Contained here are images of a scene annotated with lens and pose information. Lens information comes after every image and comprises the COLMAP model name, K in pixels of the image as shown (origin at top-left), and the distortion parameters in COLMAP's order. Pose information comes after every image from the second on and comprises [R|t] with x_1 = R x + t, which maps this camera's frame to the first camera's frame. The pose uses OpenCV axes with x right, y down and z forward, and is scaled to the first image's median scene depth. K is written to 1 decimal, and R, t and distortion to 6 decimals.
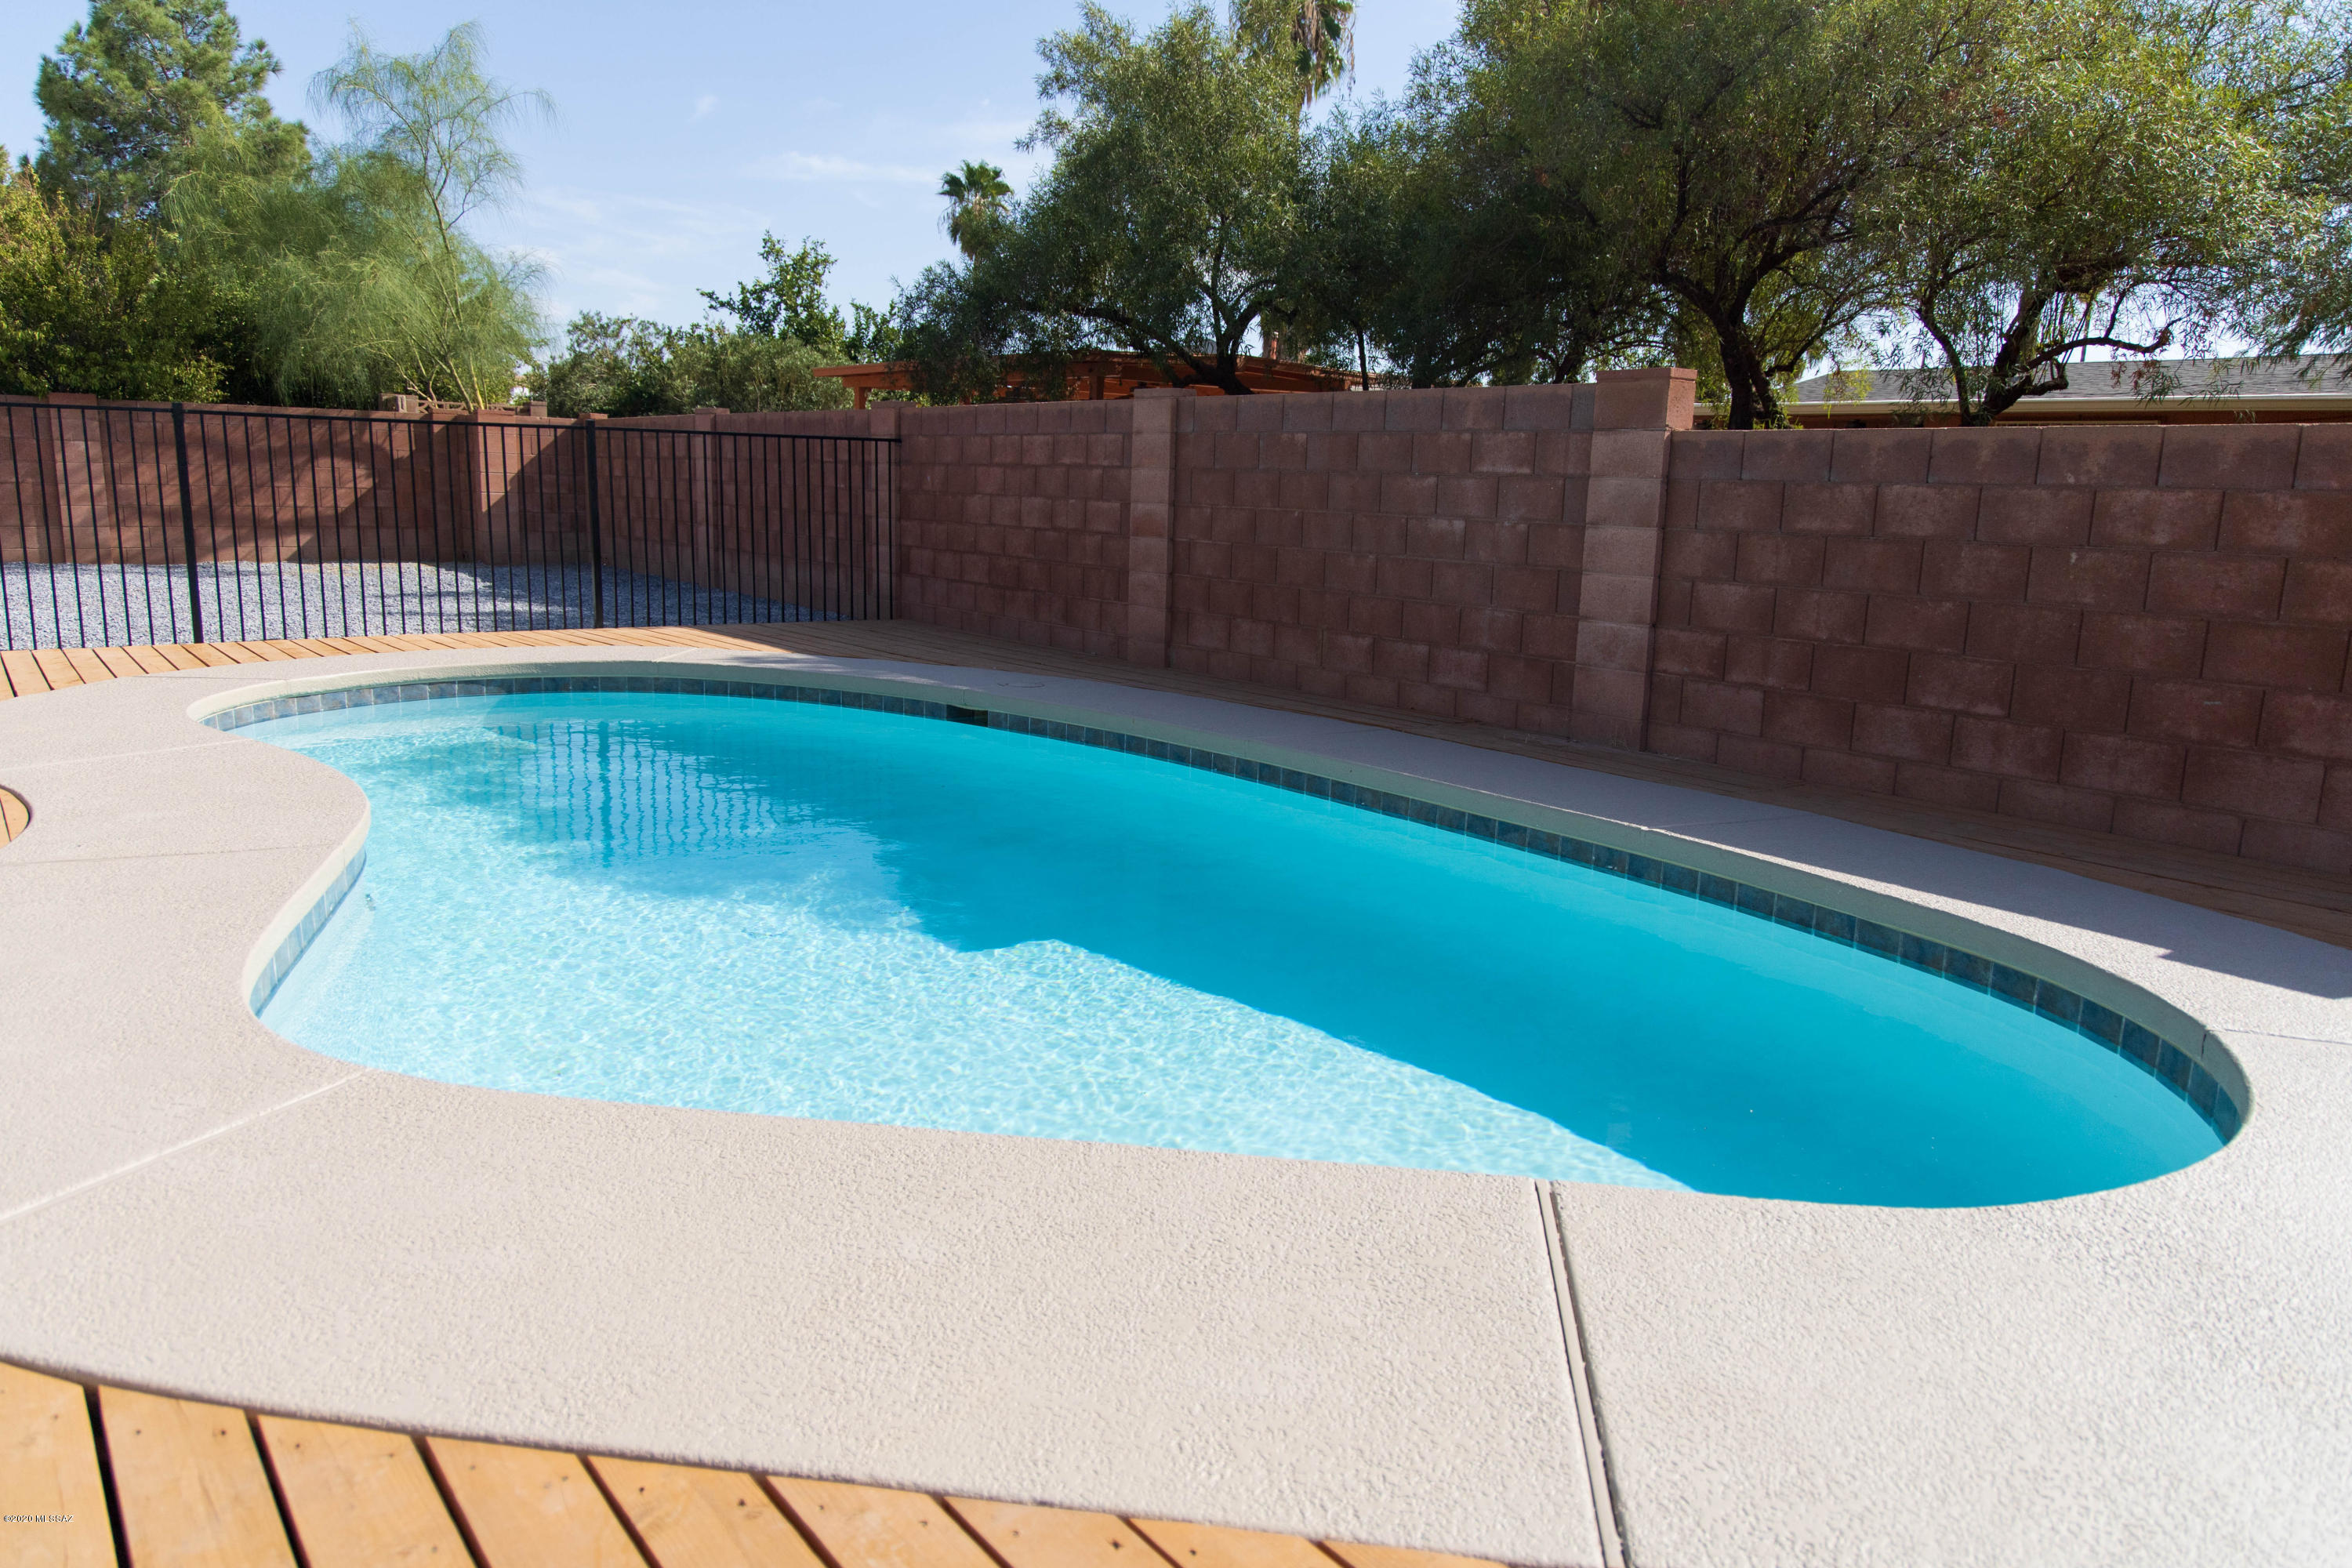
lens RADIAL K [[1658.5, 0, 1163.6], [0, 1658.5, 797.3], [0, 0, 1]] dist [0.042508, -0.009171]
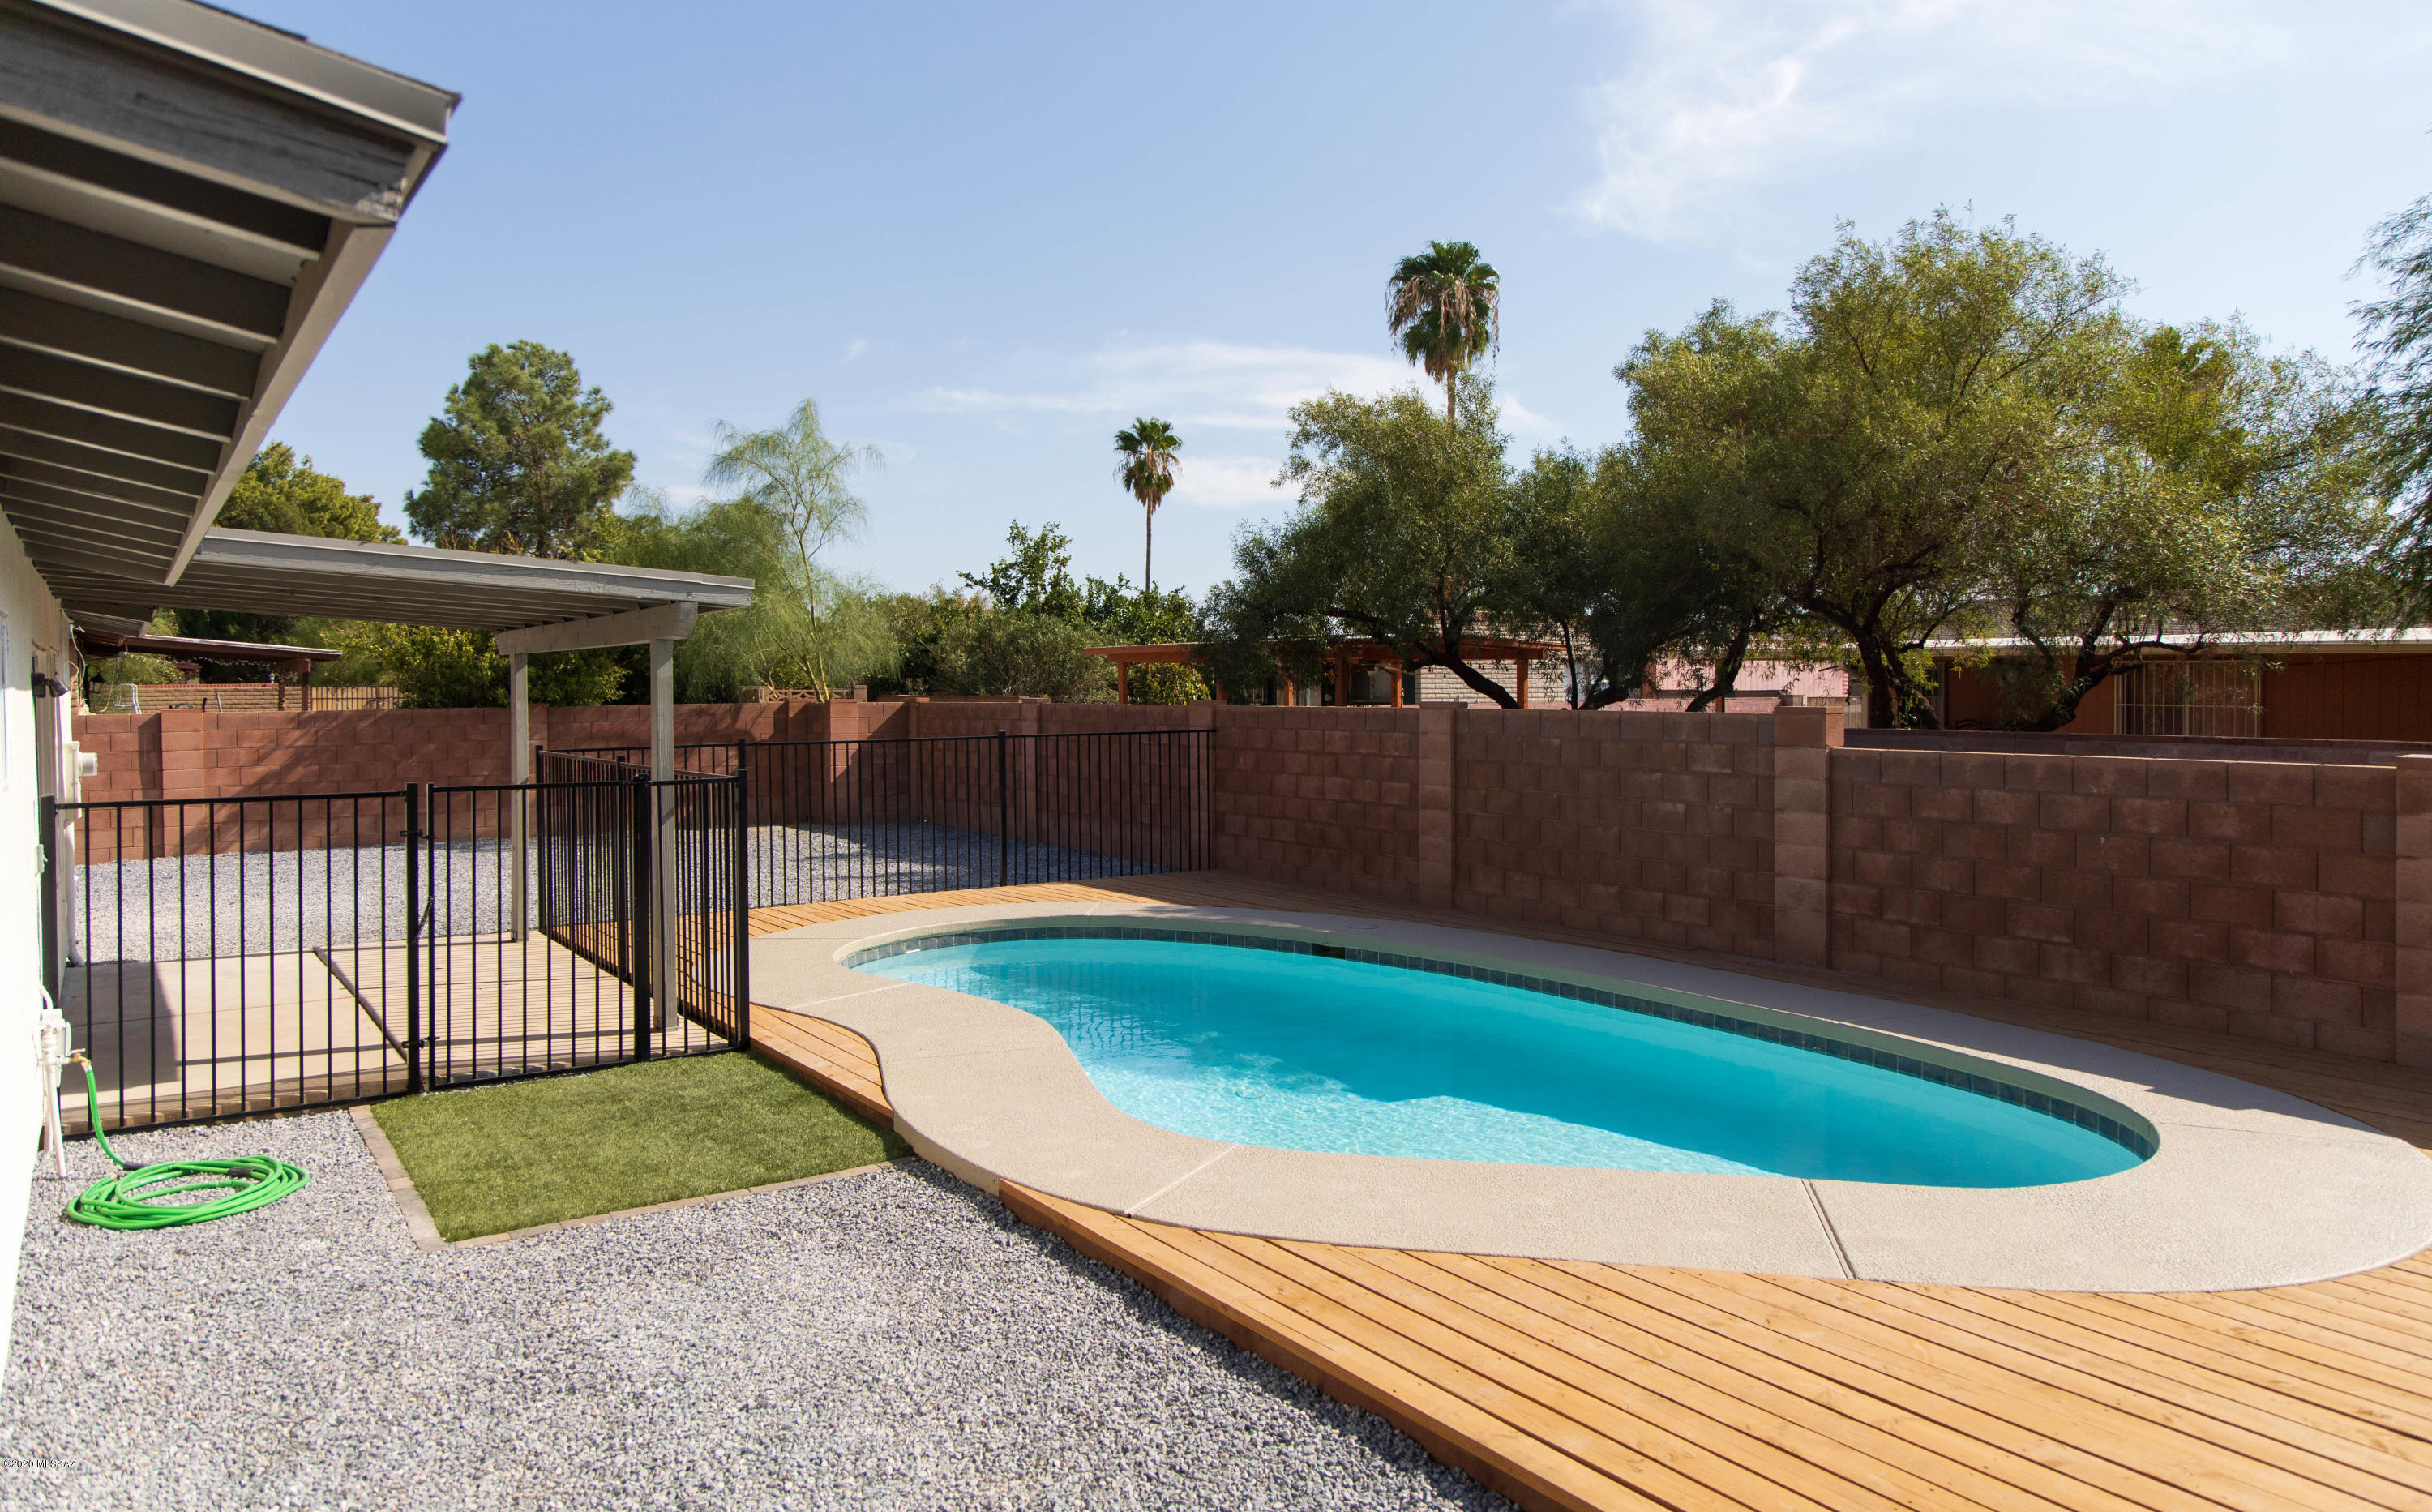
lens RADIAL K [[1679.7, 0, 1202.2], [0, 1679.7, 712.8], [0, 0, 1]] dist [0.020371, 0.001194]
pose [[0.997382, -0.032165, -0.064760, -0.129849], [0.020428, 0.984471, -0.174355, -0.002530], [0.069362, 0.172576, 0.982551, -0.435400]]
